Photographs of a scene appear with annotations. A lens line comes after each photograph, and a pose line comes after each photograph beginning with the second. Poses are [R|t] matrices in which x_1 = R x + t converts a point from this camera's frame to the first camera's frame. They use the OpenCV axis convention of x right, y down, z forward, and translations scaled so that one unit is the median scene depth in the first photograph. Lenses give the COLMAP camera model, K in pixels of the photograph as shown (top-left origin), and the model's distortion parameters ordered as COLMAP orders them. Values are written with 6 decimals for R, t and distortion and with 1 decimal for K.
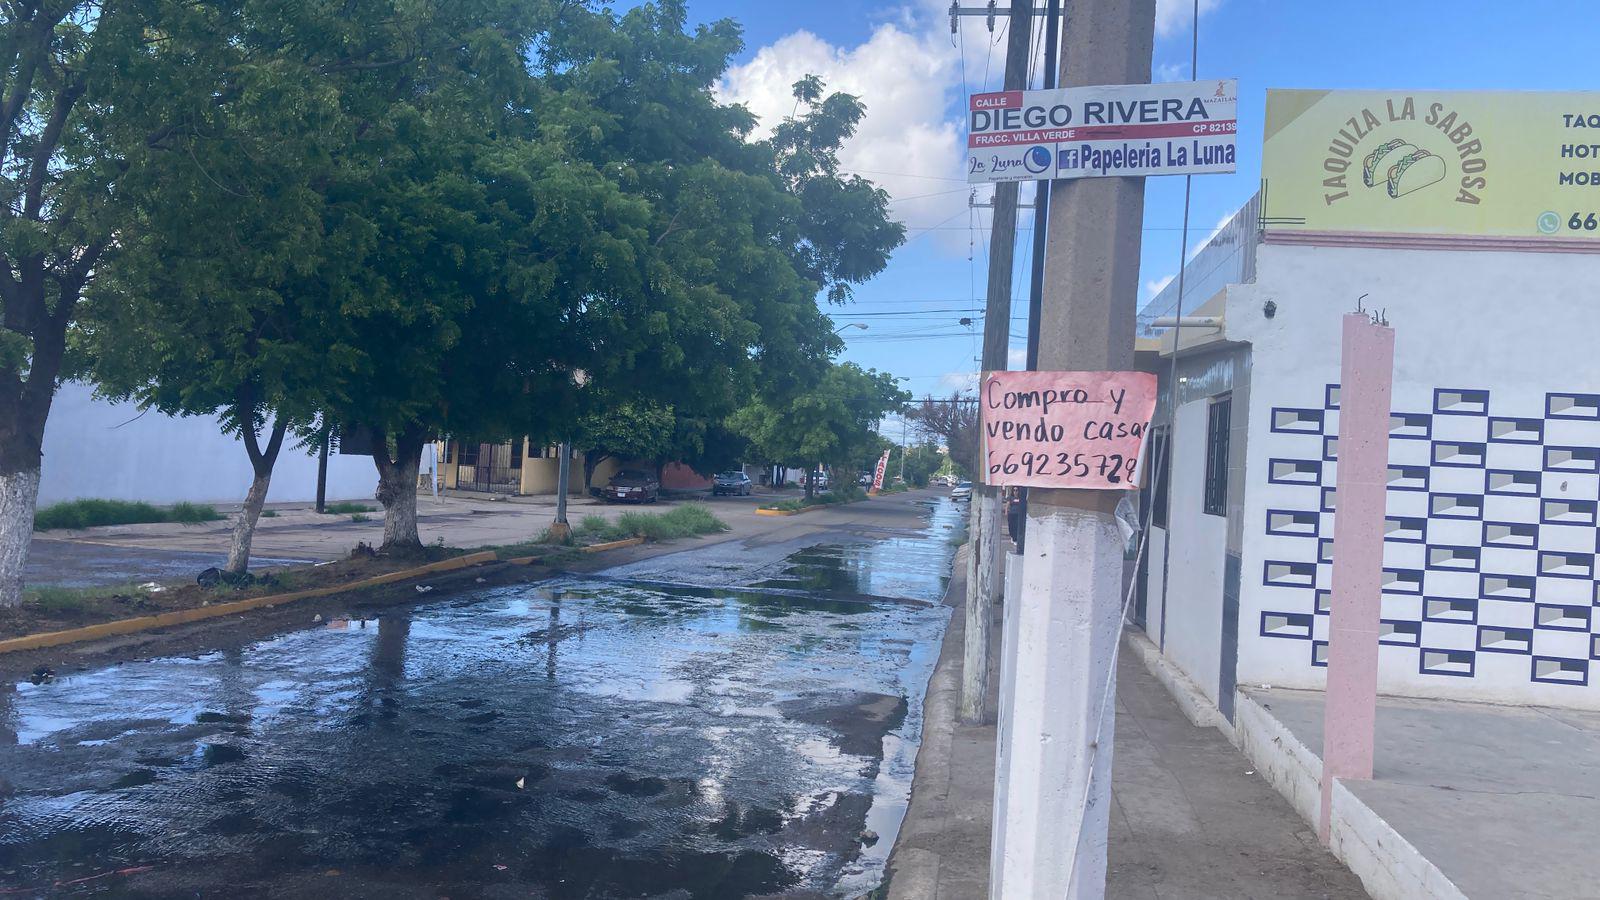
lens RADIAL K [[1316.4, 0, 800.0], [0, 1316.4, 450.0], [0, 0, 1]] dist [0.022002, -0.014133]
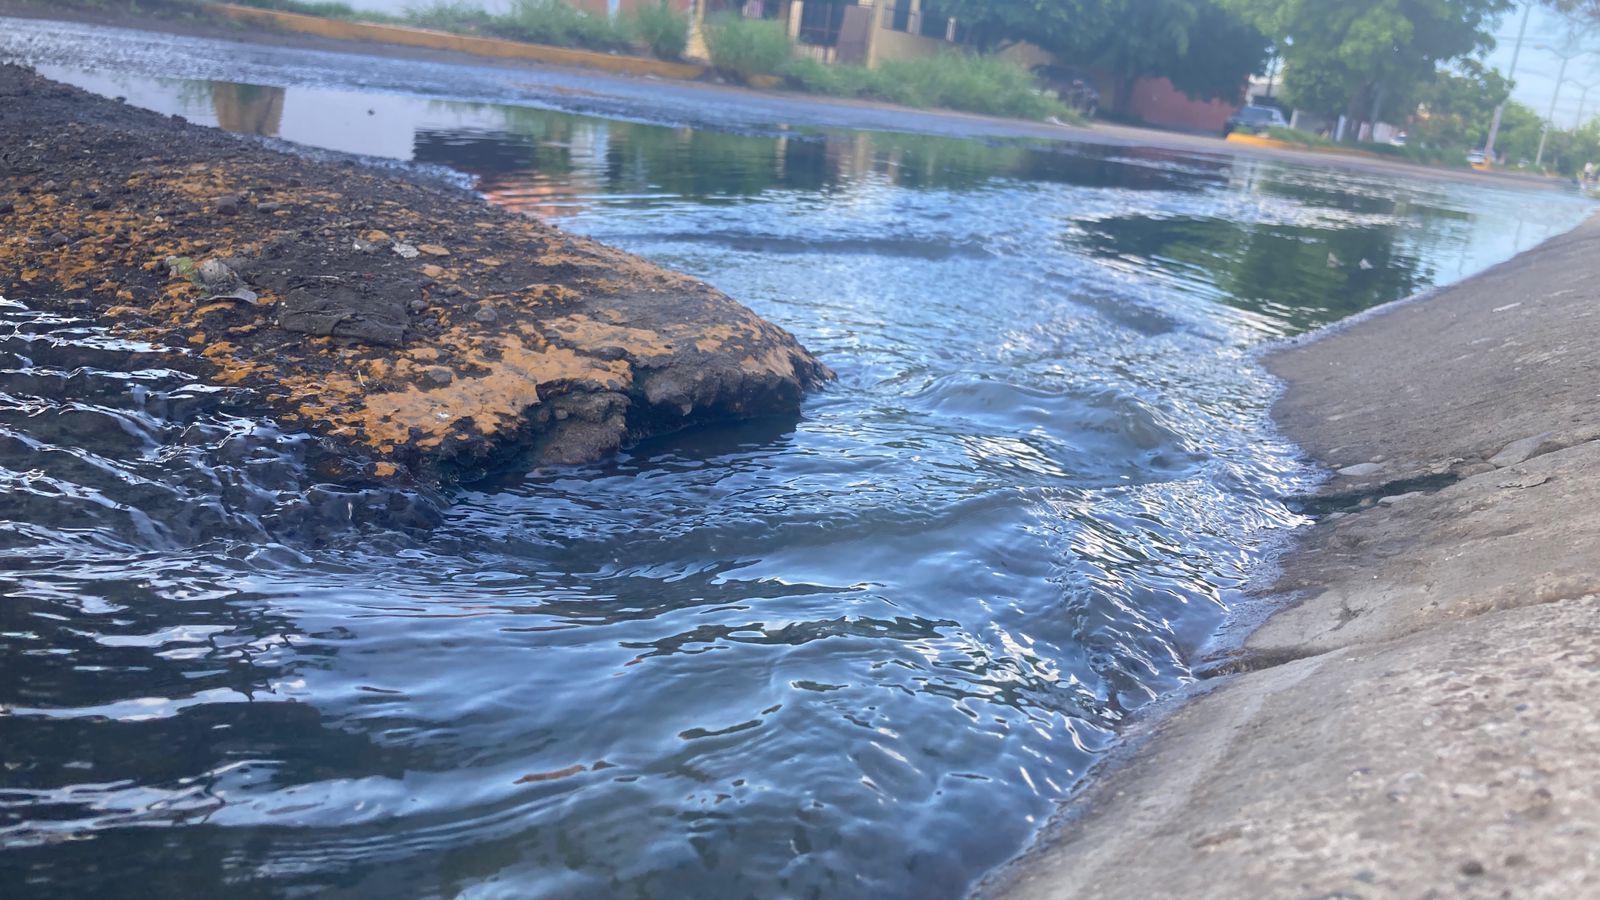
lens RADIAL K [[1316.4, 0, 800.0], [0, 1316.4, 450.0], [0, 0, 1]] dist [0.022002, -0.014133]
pose [[0.905538, 0.175383, -0.386319, 0.240499], [-0.075441, 0.962610, 0.260175, 0.216912], [0.417504, -0.206454, 0.884911, 1.934151]]
